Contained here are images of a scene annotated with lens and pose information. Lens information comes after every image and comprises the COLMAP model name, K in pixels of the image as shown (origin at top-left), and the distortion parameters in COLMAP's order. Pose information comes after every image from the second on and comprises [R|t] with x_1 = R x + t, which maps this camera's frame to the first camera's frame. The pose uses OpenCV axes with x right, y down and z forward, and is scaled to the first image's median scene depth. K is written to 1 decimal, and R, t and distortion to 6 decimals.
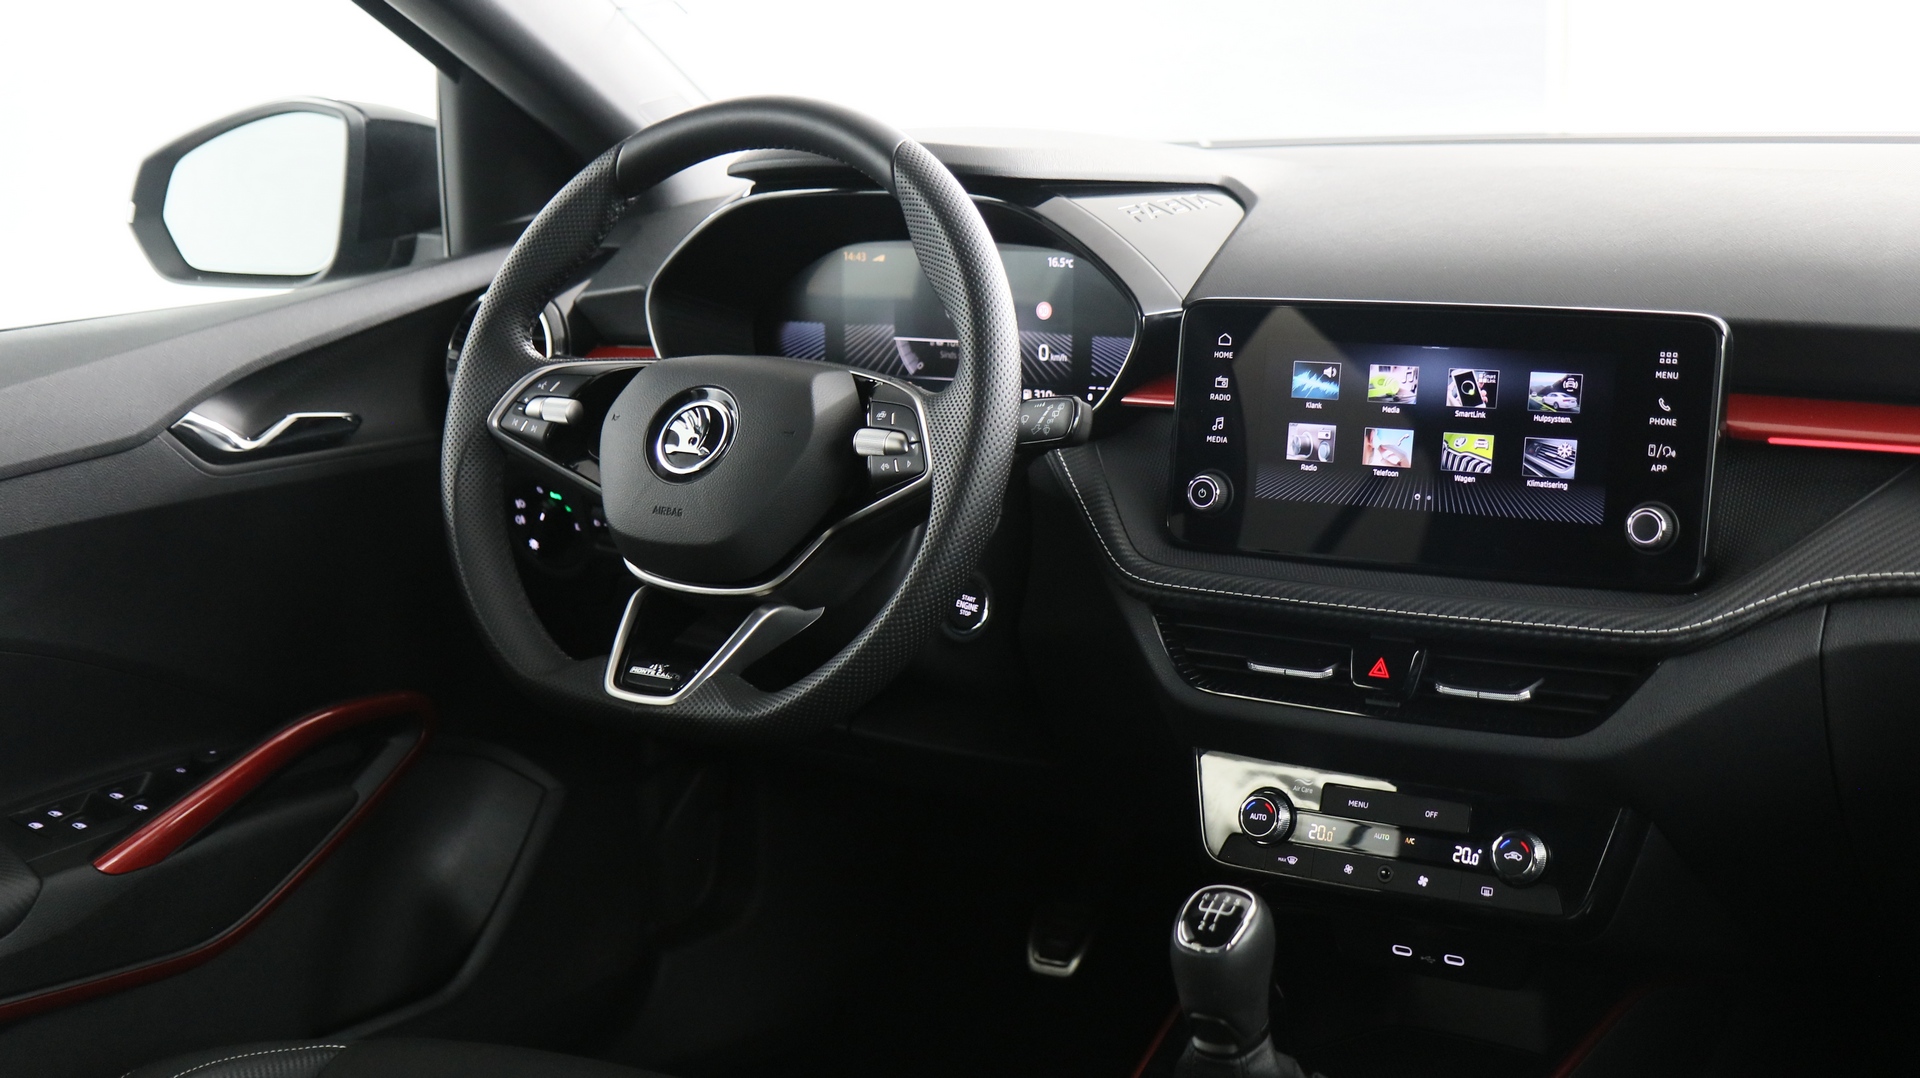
lens RADIAL K [[2555.9, 0, 963.3], [0, 2555.9, 558.3], [0, 0, 1]] dist [0.035666, 0.000000]
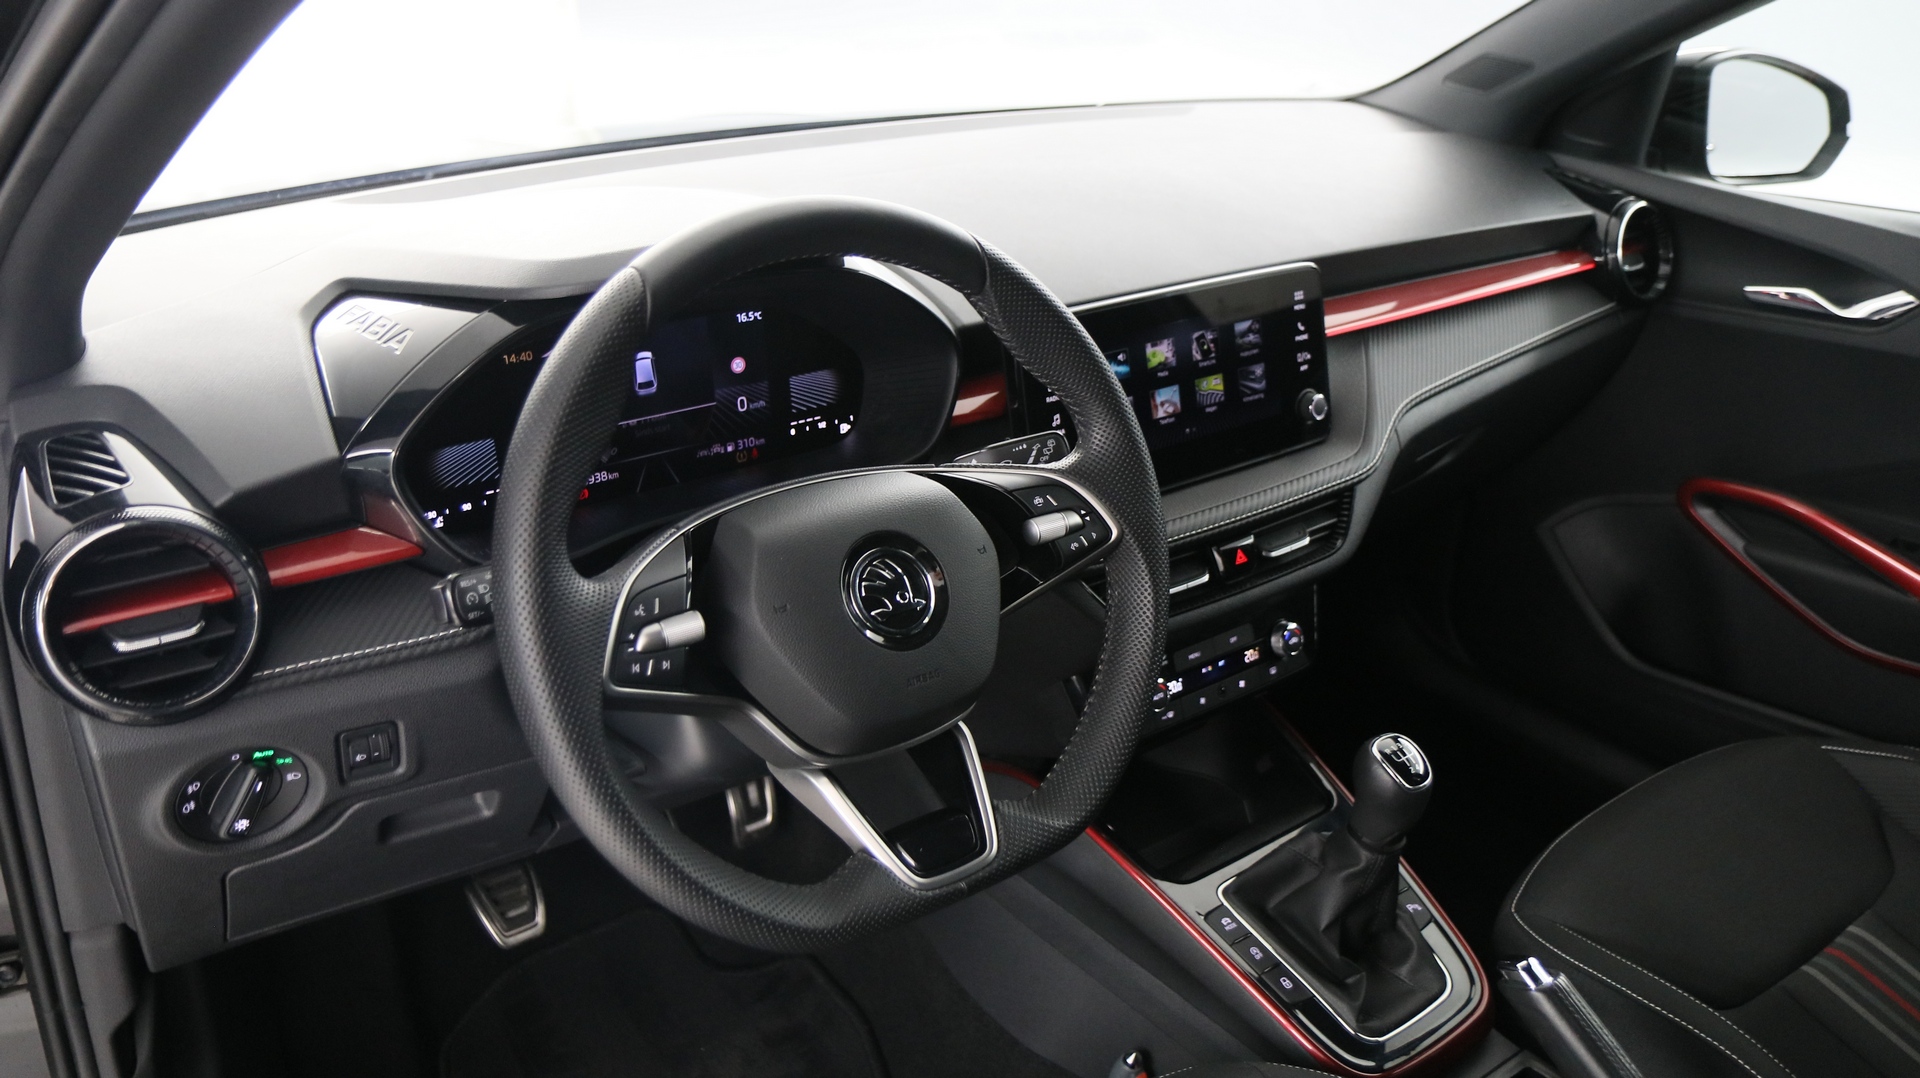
lens RADIAL K [[1468.1, 0, 944.5], [0, 1468.1, 543.8], [0, 0, 1]] dist [-0.019586, 0.030911]
pose [[0.362171, -0.346503, 0.865314, -0.562713], [0.188453, 0.936386, 0.296087, -0.221975], [-0.912862, 0.055837, 0.404431, 0.798972]]
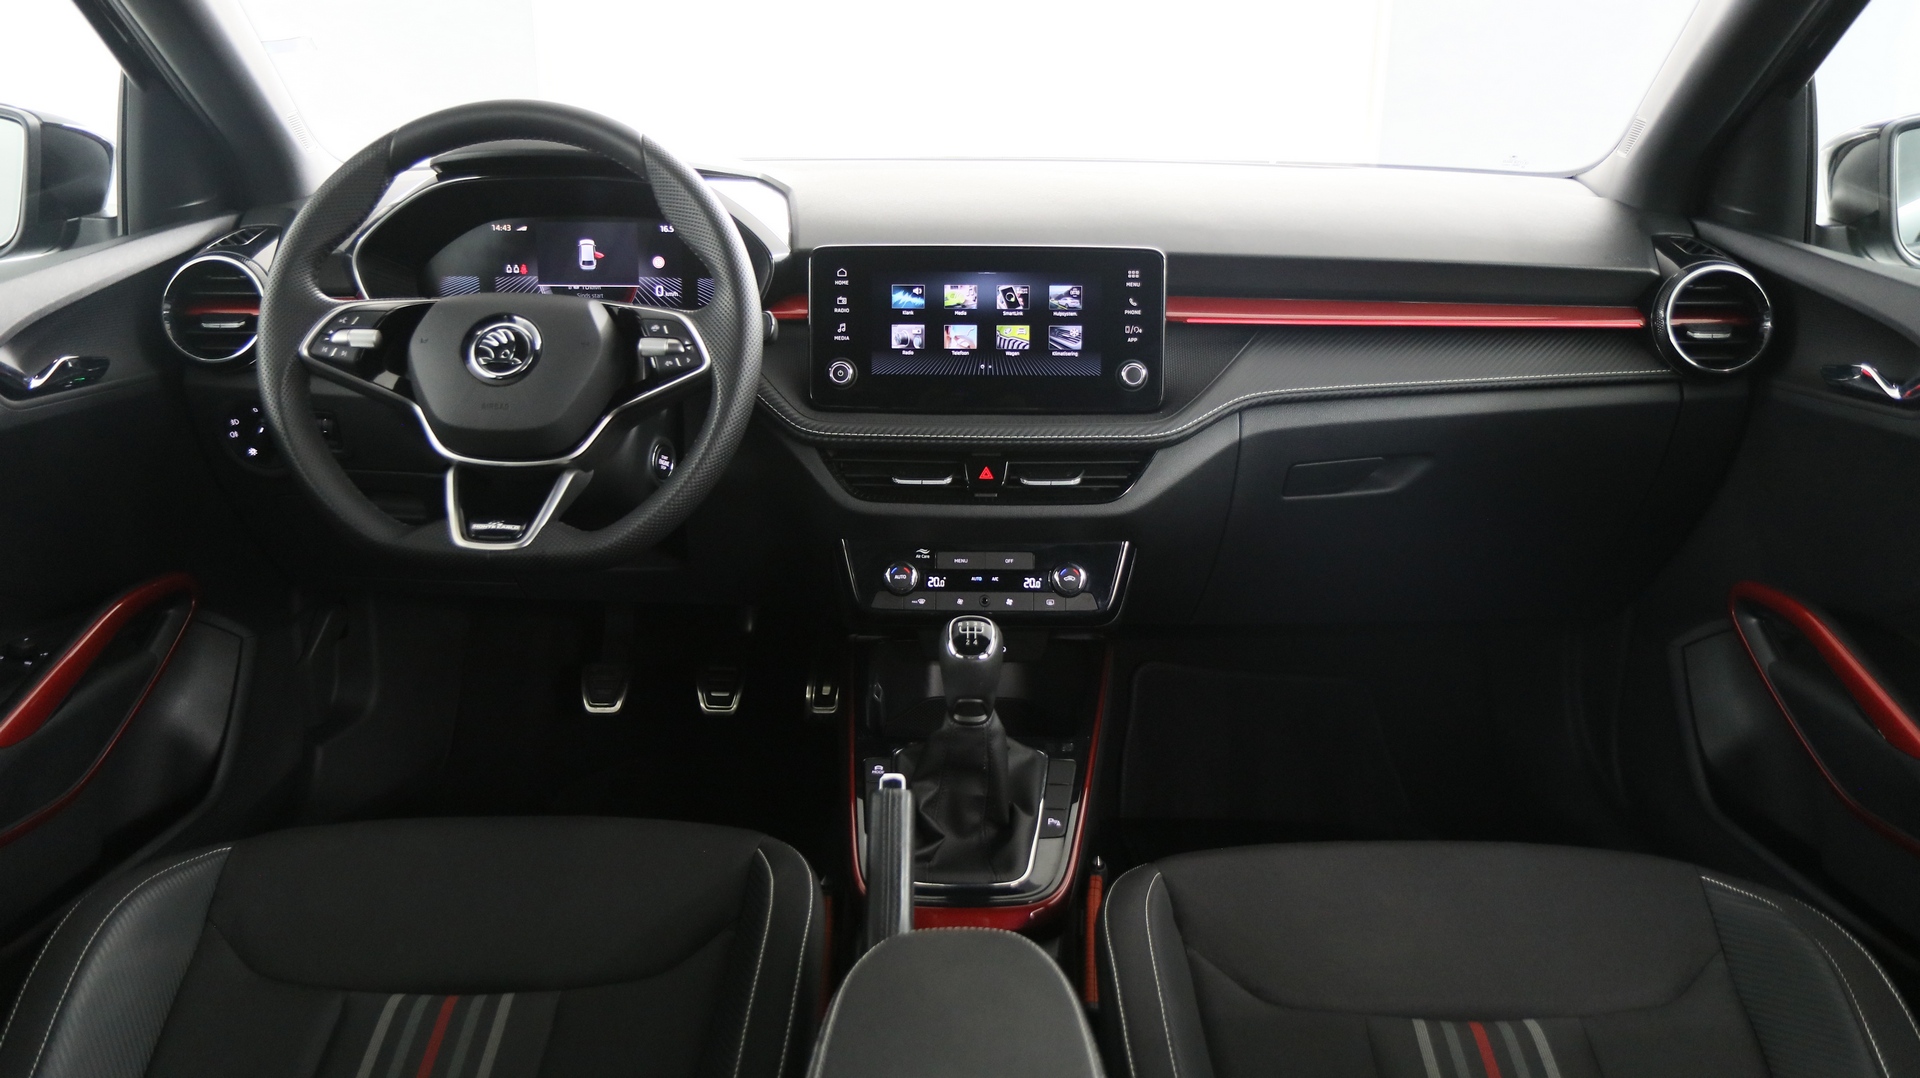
lens RADIAL K [[1468.1, 0, 932.0], [0, 1468.1, 542.0], [0, 0, 1]] dist [-0.019586, 0.030911]
pose [[0.854289, -0.108399, 0.508370, -0.327851], [0.077093, 0.993620, 0.082317, 0.007017], [-0.514049, -0.031131, 0.857196, 0.220598]]
